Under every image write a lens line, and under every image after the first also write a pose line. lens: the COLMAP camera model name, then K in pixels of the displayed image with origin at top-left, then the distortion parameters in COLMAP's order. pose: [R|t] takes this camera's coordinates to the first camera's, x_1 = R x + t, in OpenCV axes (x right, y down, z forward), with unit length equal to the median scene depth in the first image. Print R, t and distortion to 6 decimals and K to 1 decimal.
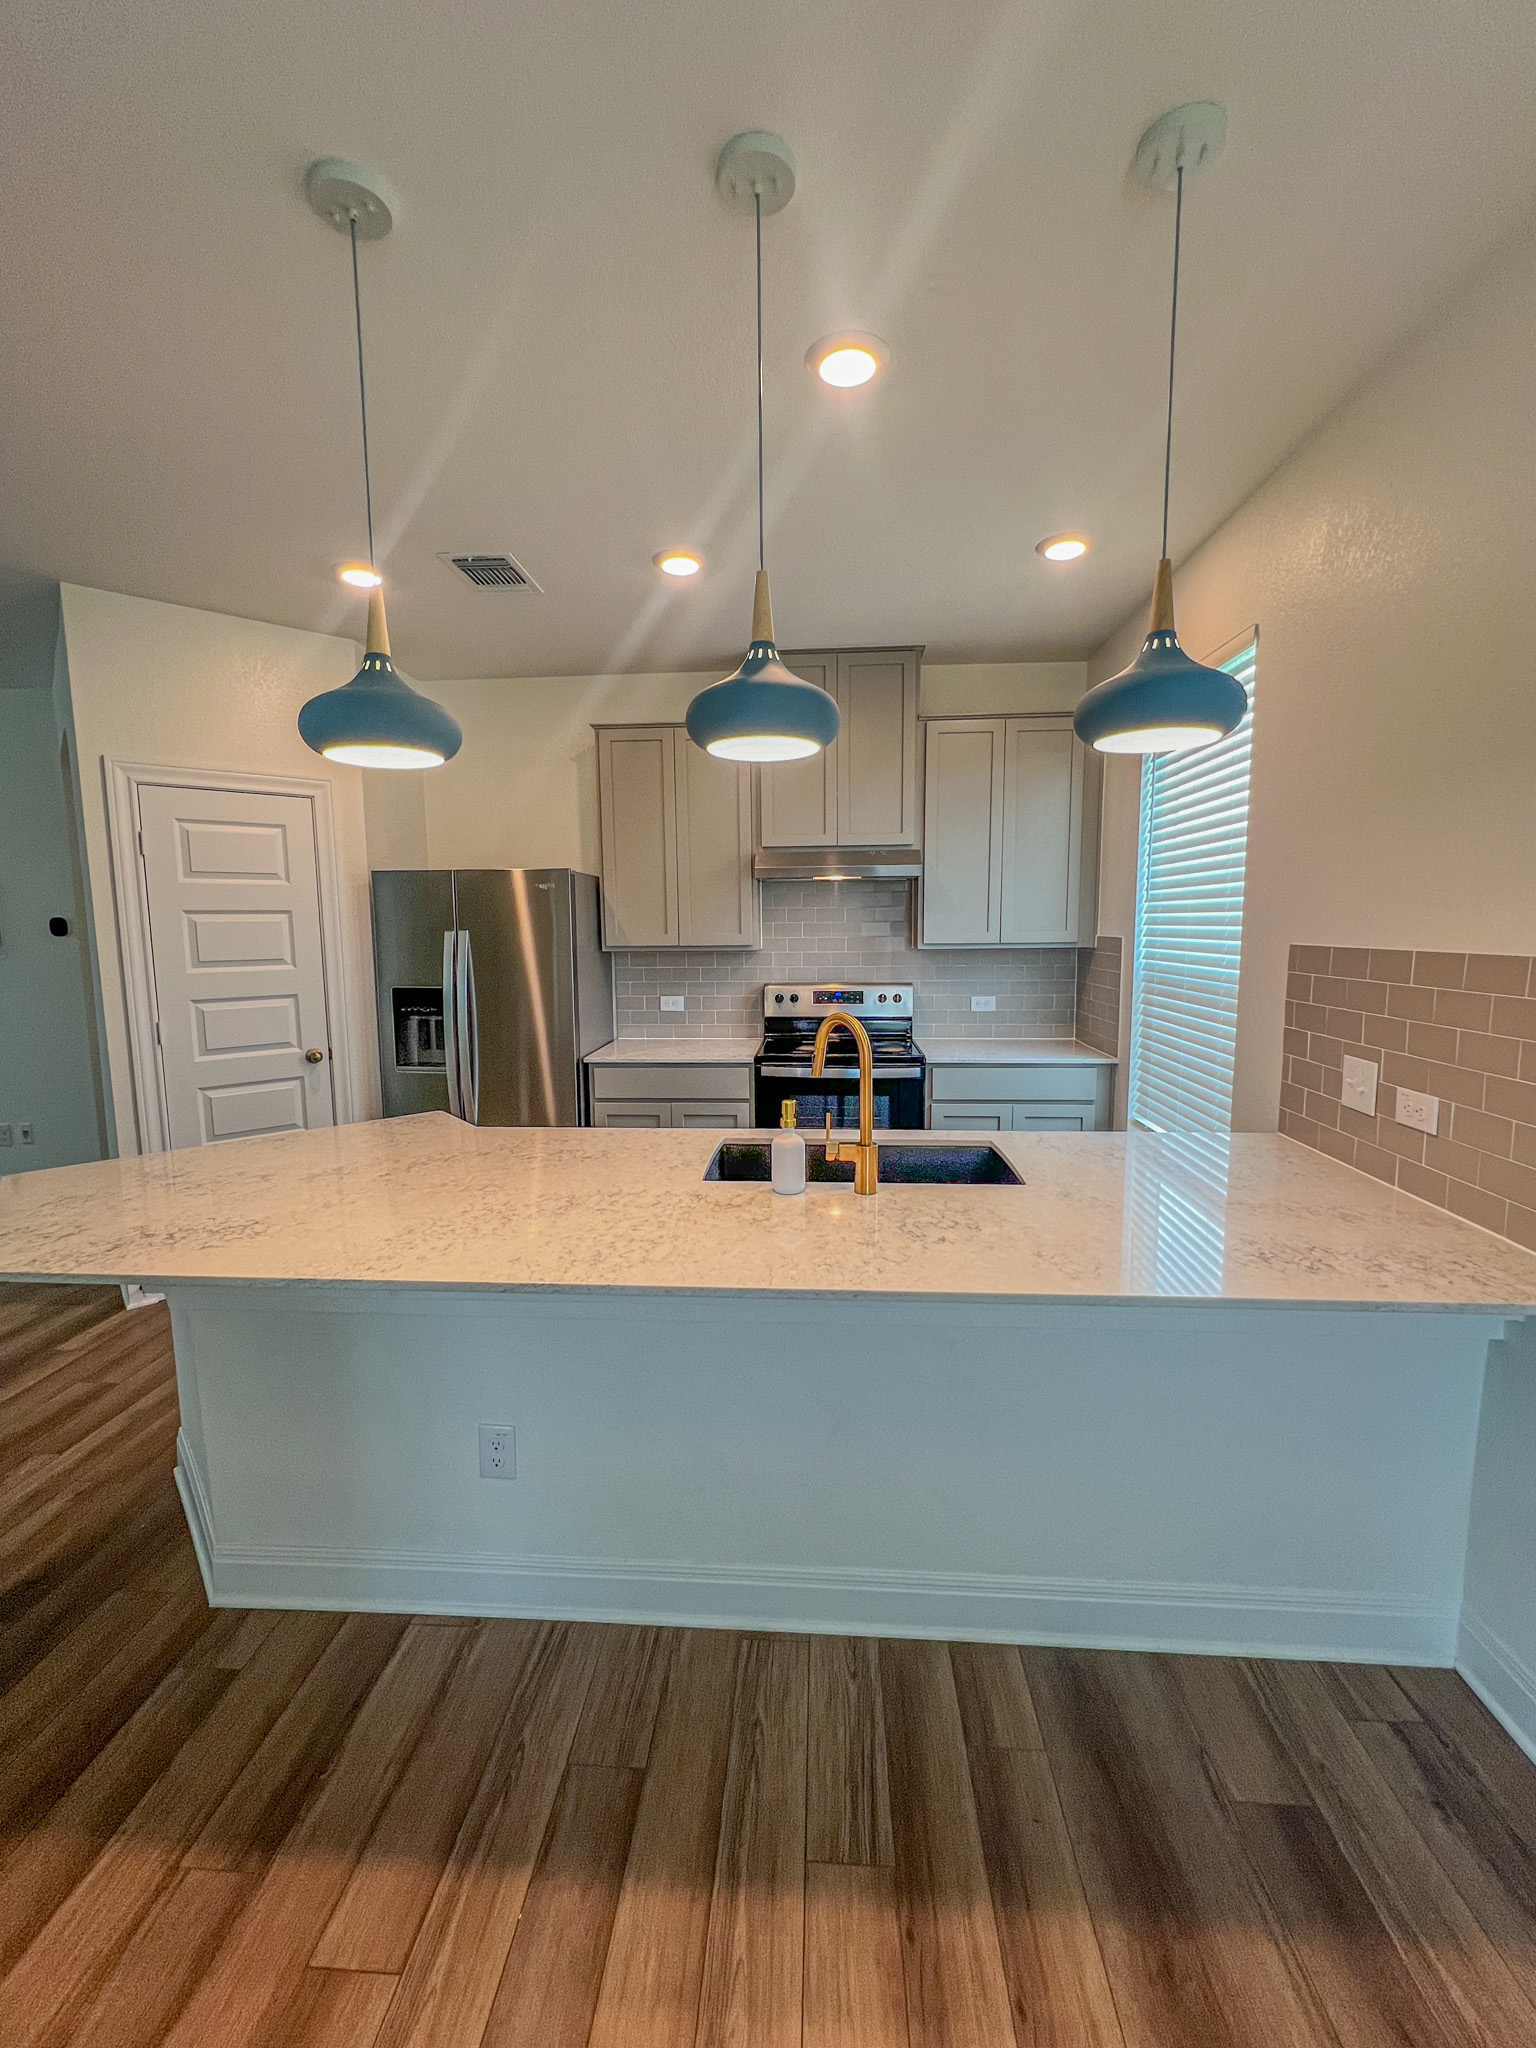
lens RADIAL K [[841.4, 0, 768.0], [0, 841.4, 1024.0], [0, 0, 1]] dist [-0.000933, -0.000140]
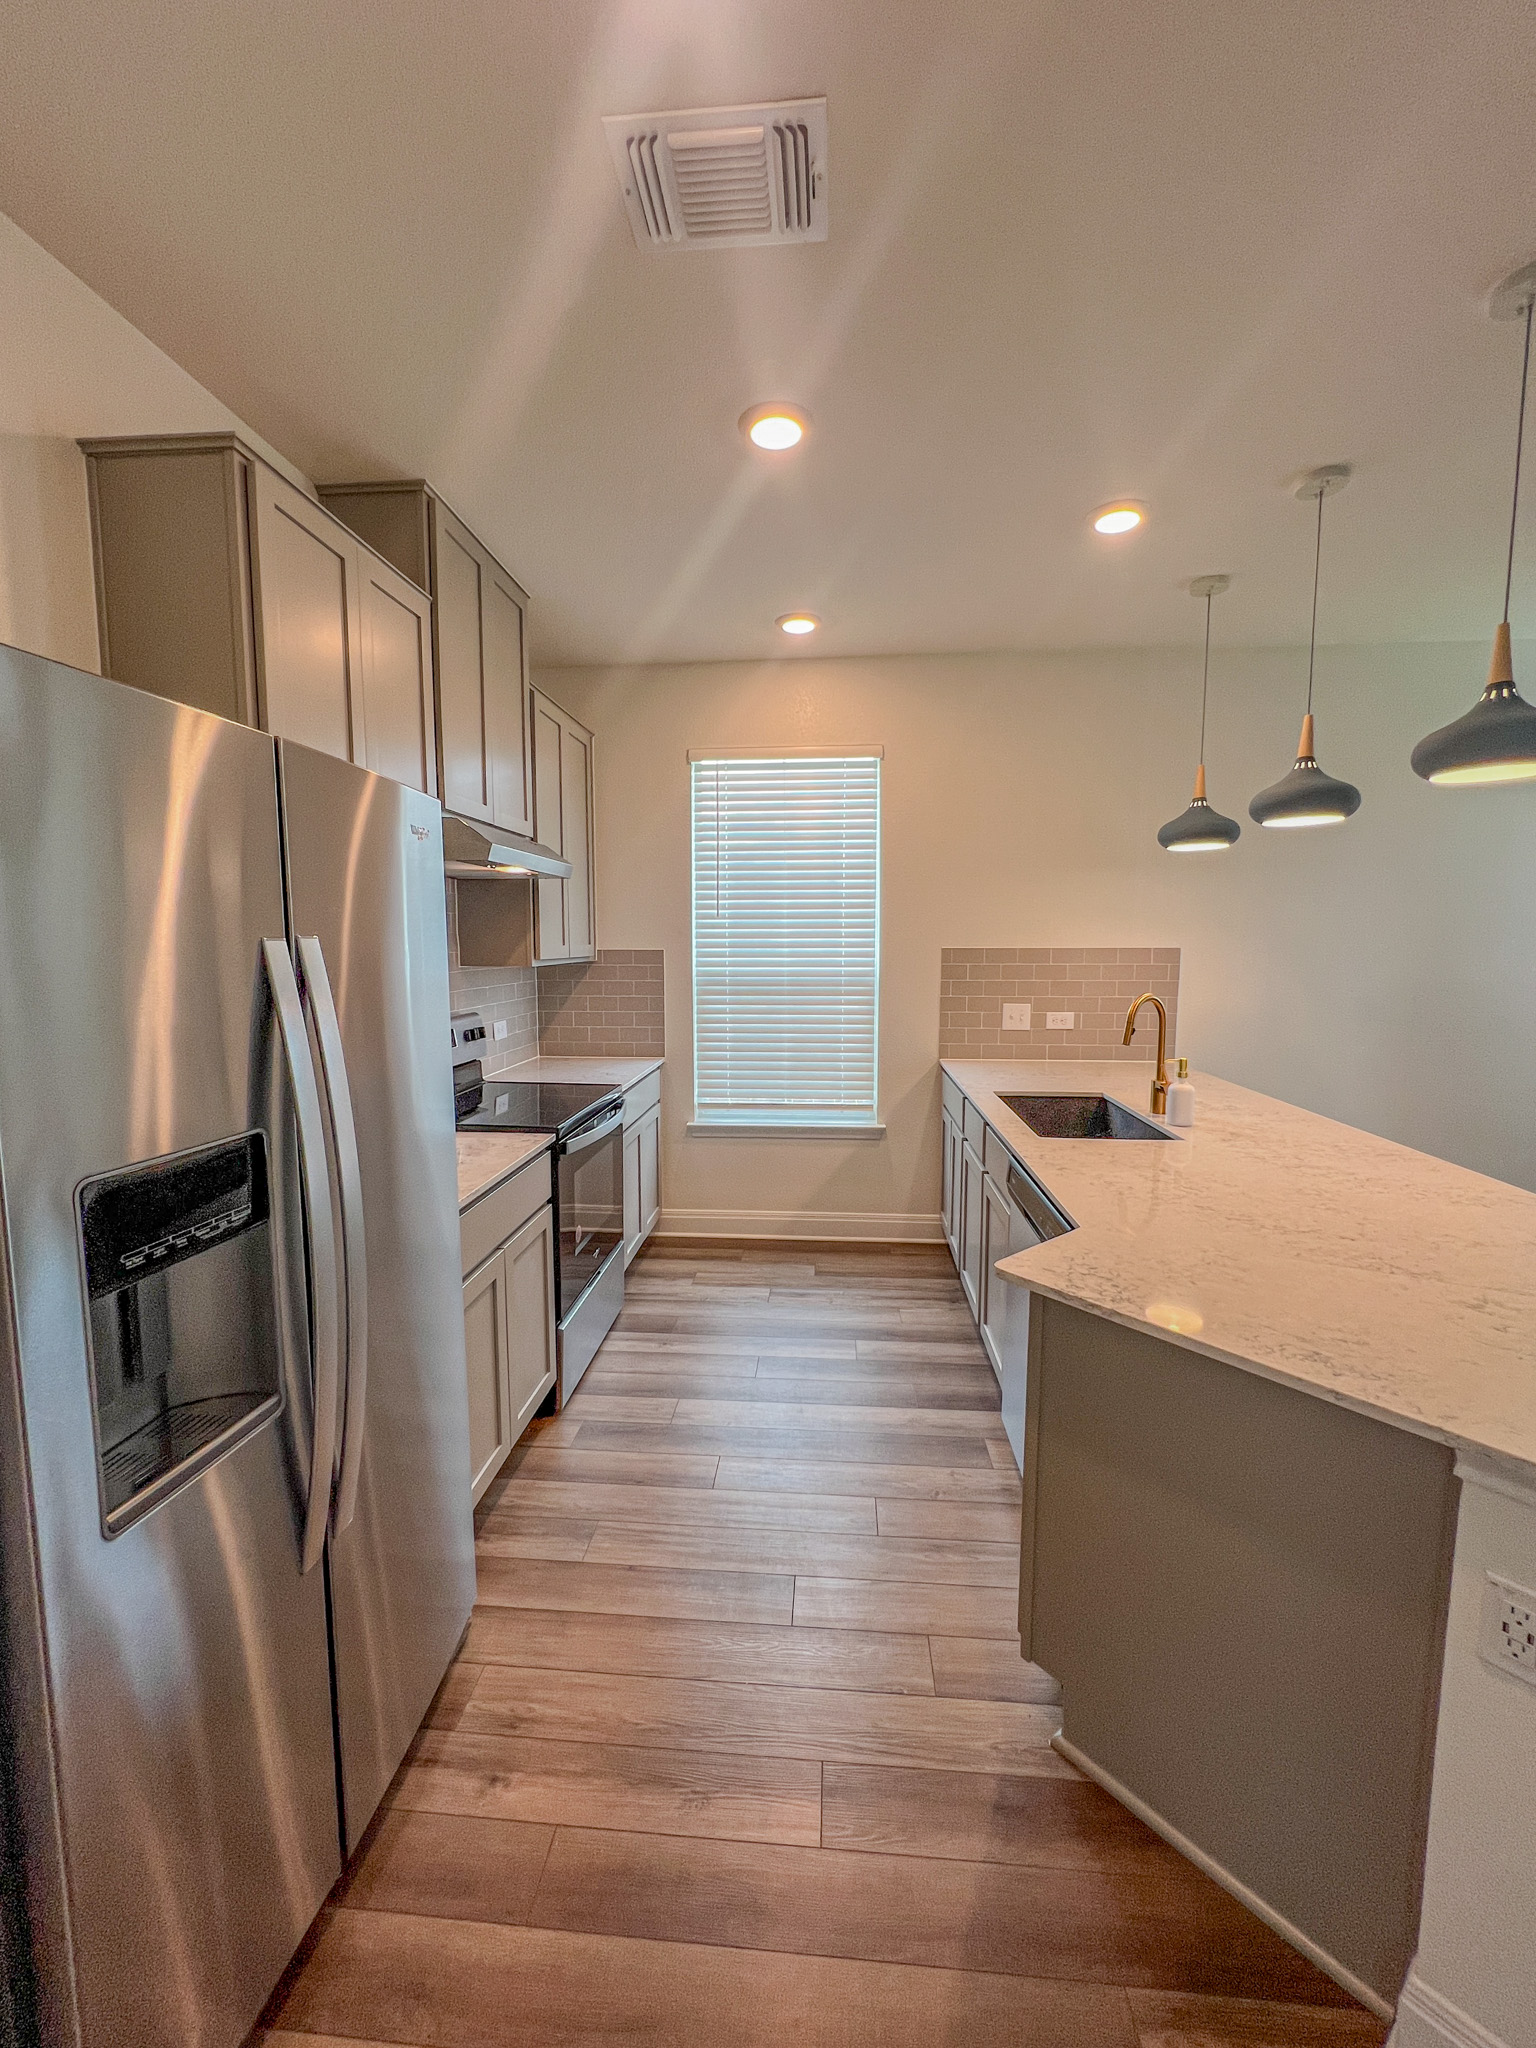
lens RADIAL K [[834.5, 0, 768.0], [0, 834.5, 1024.0], [0, 0, 1]] dist [0.001866, 0.000082]
pose [[0.010145, -0.091303, 0.995772, -1.210058], [0.122920, 0.988384, 0.089373, -0.152362], [-0.992365, 0.121493, 0.021250, 1.487411]]
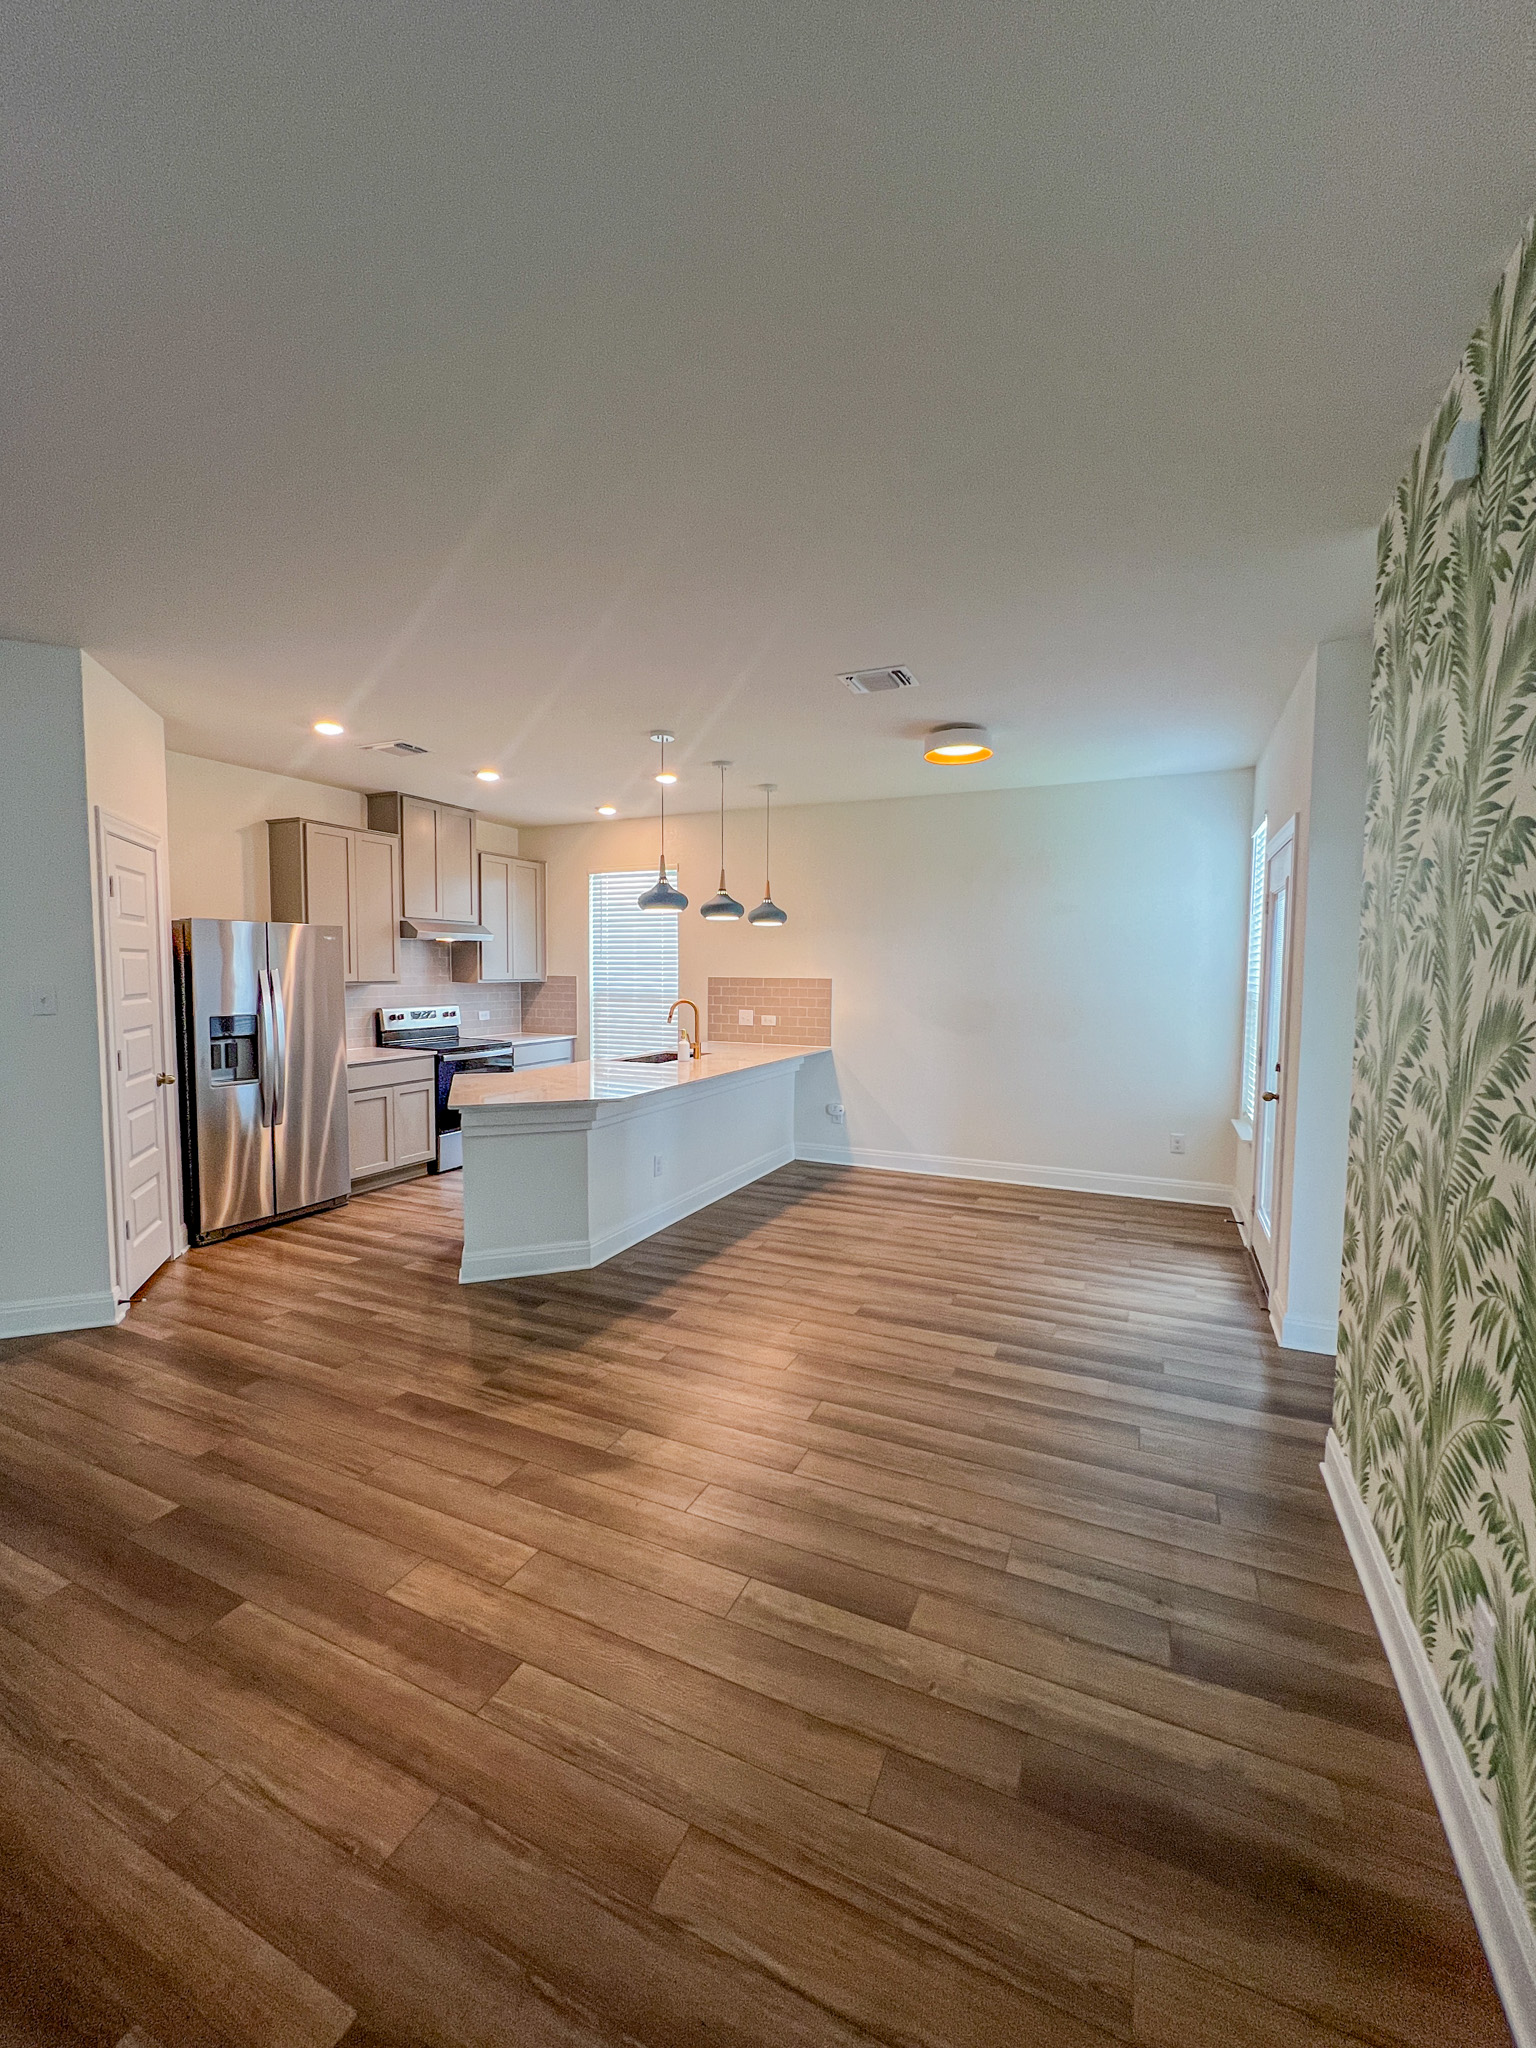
lens RADIAL K [[841.4, 0, 768.0], [0, 841.4, 1024.0], [0, 0, 1]] dist [-0.000933, -0.000140]
pose [[0.352150, -0.050273, 0.934592, -2.330640], [0.103188, 0.994554, 0.014617, 0.056173], [-0.930238, 0.091292, 0.355420, -0.266756]]
